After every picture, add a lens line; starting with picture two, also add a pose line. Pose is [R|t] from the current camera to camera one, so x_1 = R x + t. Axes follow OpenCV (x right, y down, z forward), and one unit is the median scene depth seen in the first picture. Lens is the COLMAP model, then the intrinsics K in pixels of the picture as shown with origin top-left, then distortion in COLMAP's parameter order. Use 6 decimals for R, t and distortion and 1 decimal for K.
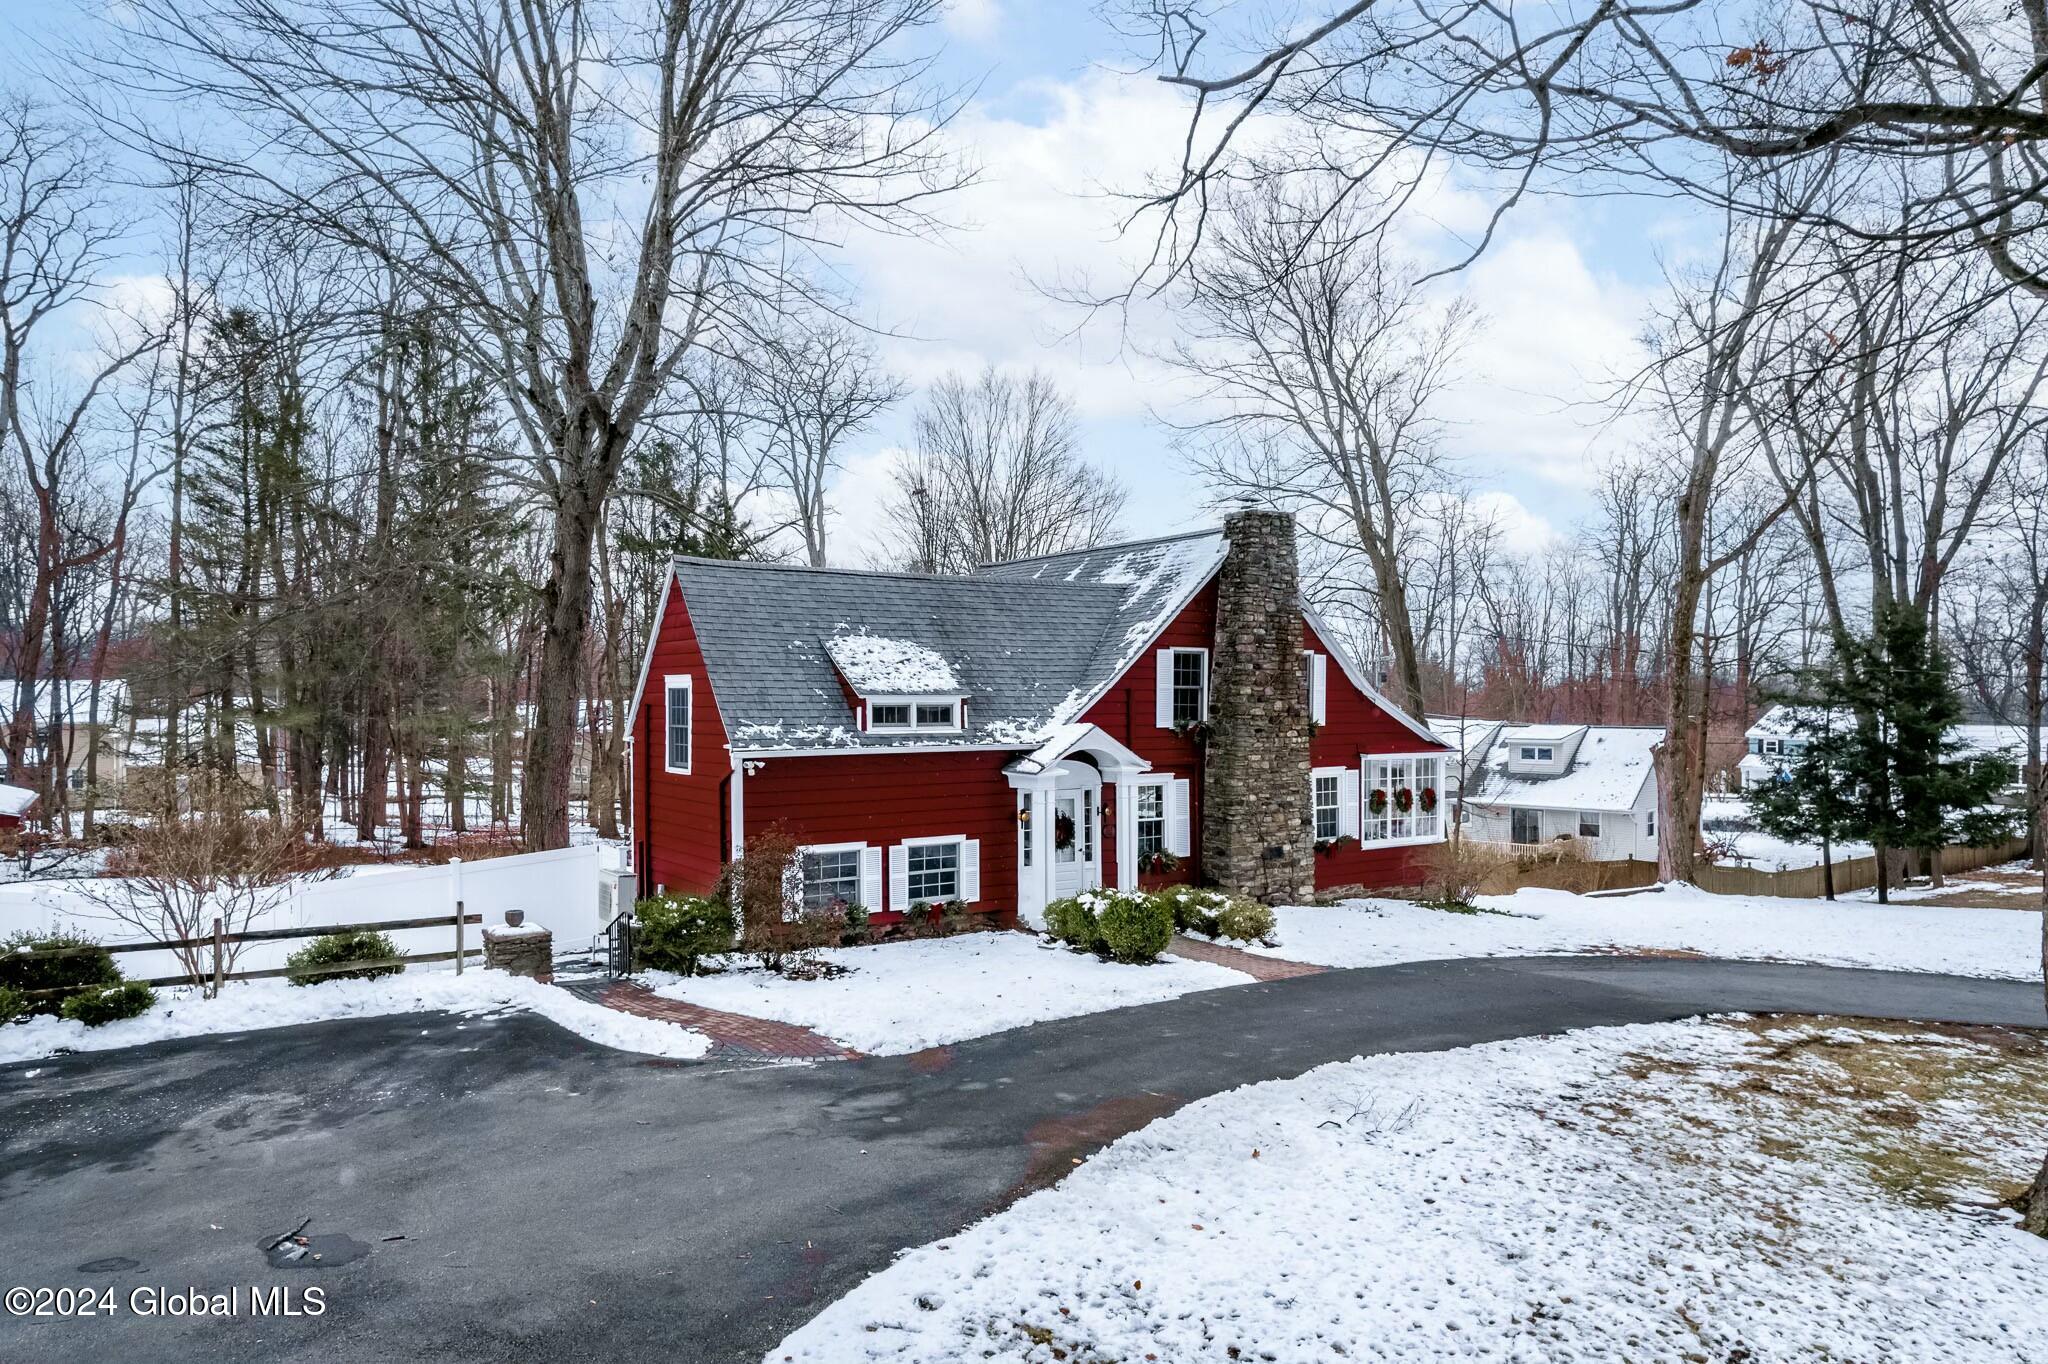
lens RADIAL K [[1305.5, 0, 1045.0], [0, 1305.5, 712.9], [0, 0, 1]] dist [-0.053823, 0.036204]
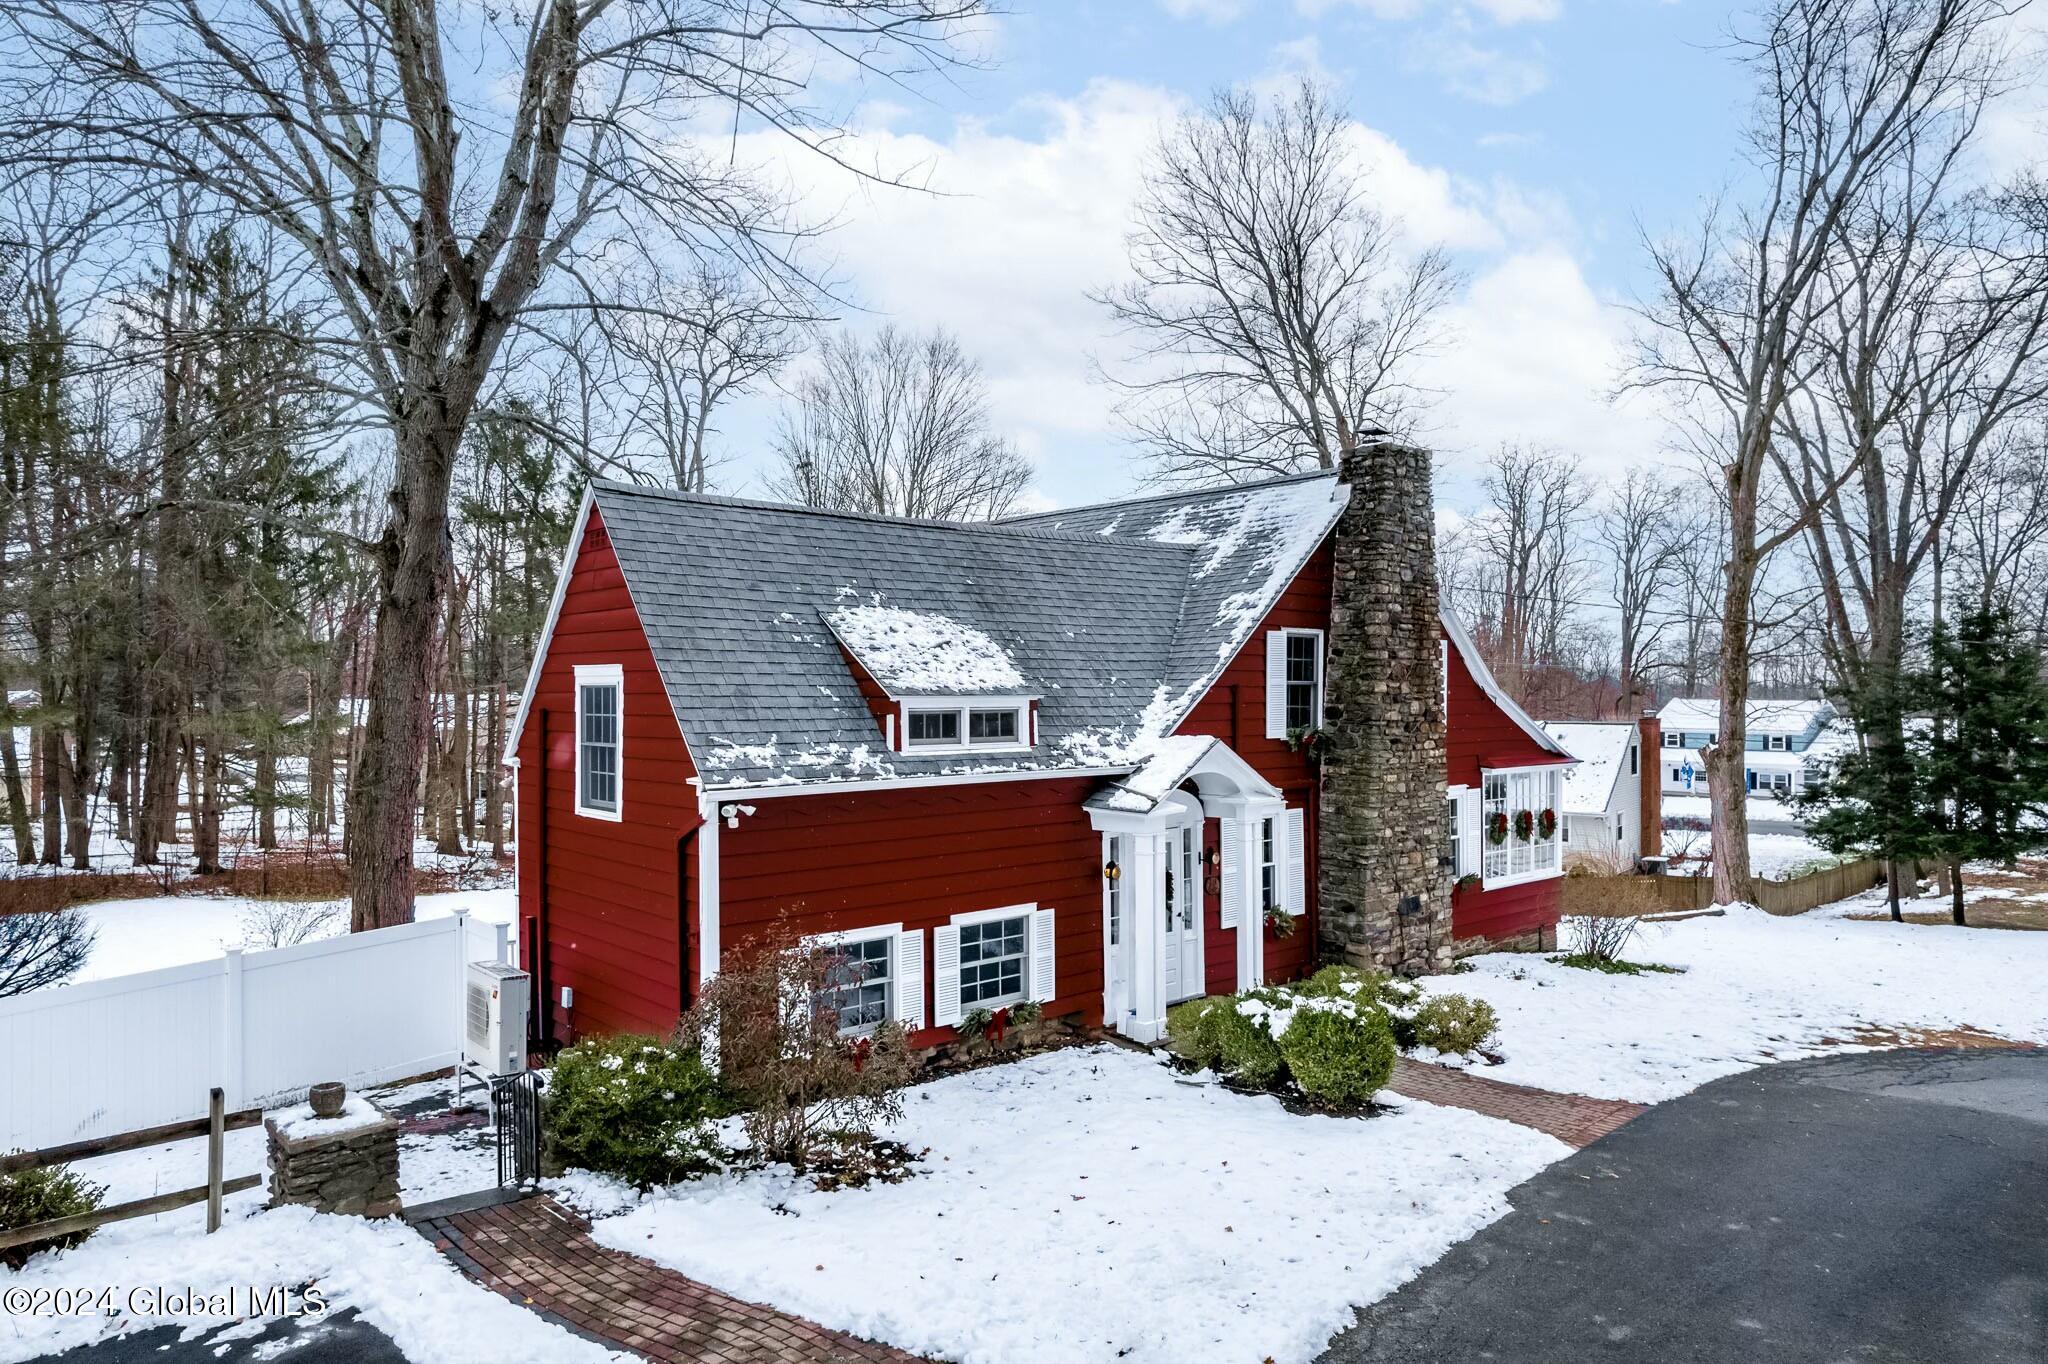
lens RADIAL K [[1280.9, 0, 1035.1], [0, 1280.9, 685.7], [0, 0, 1]] dist [-0.073108, 0.069658]
pose [[0.993265, -0.000601, 0.115861, -0.135285], [0.002282, 0.999894, -0.014379, -0.008993], [-0.115840, 0.014547, 0.993161, 0.338351]]
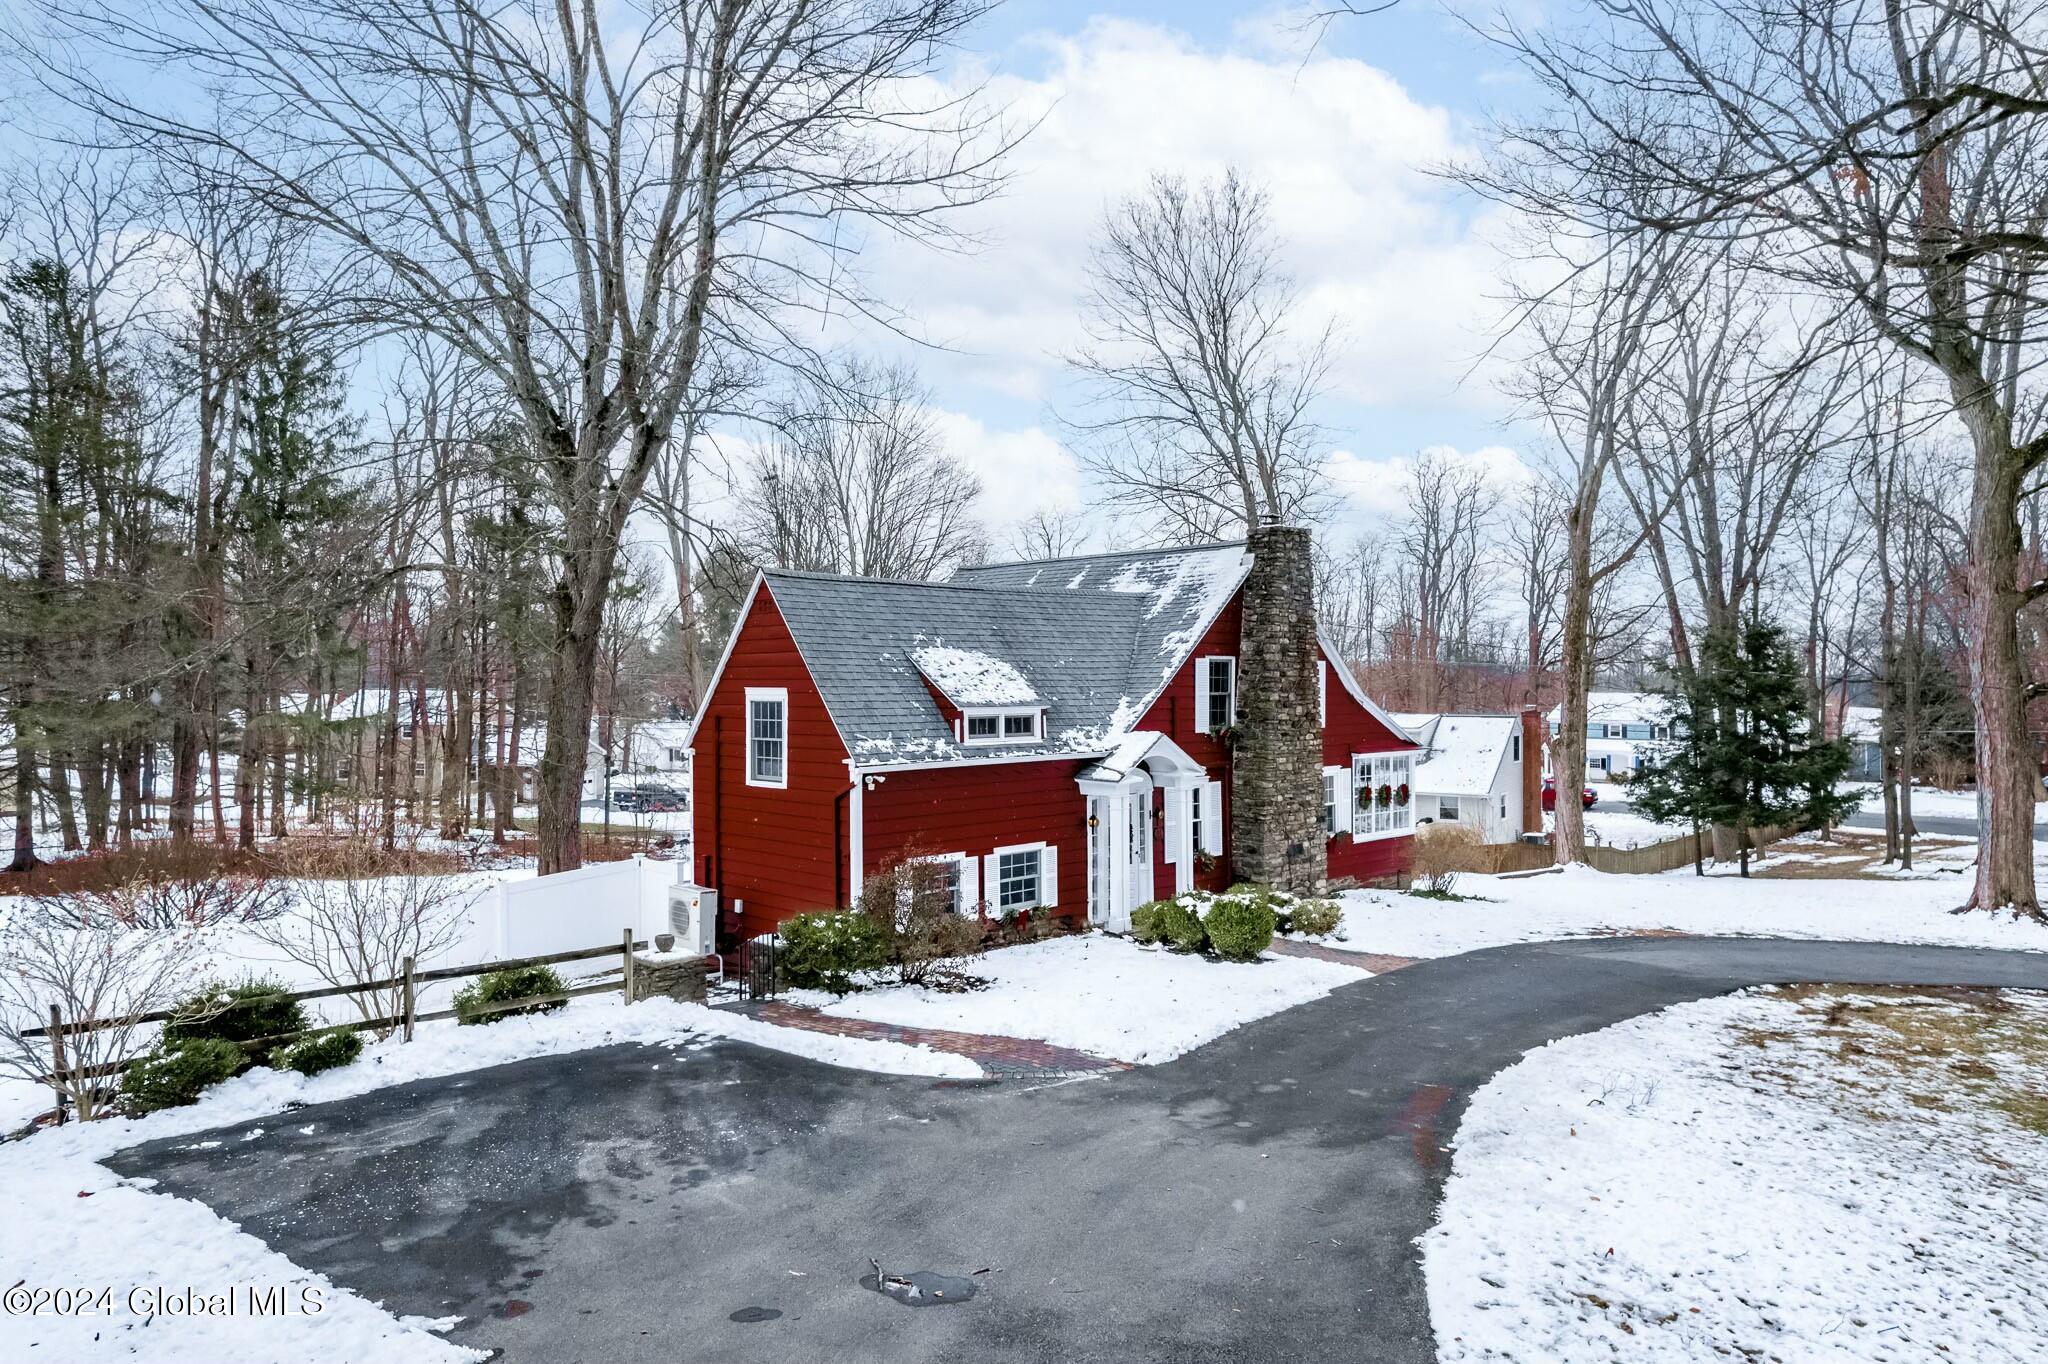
lens RADIAL K [[1323.4, 0, 1037.8], [0, 1323.4, 678.6], [0, 0, 1]] dist [-0.051737, 0.043440]
pose [[0.984666, -0.002392, 0.174435, -0.243767], [0.004446, 0.999925, -0.011384, -0.022687], [-0.174395, 0.011985, 0.984603, -0.024266]]
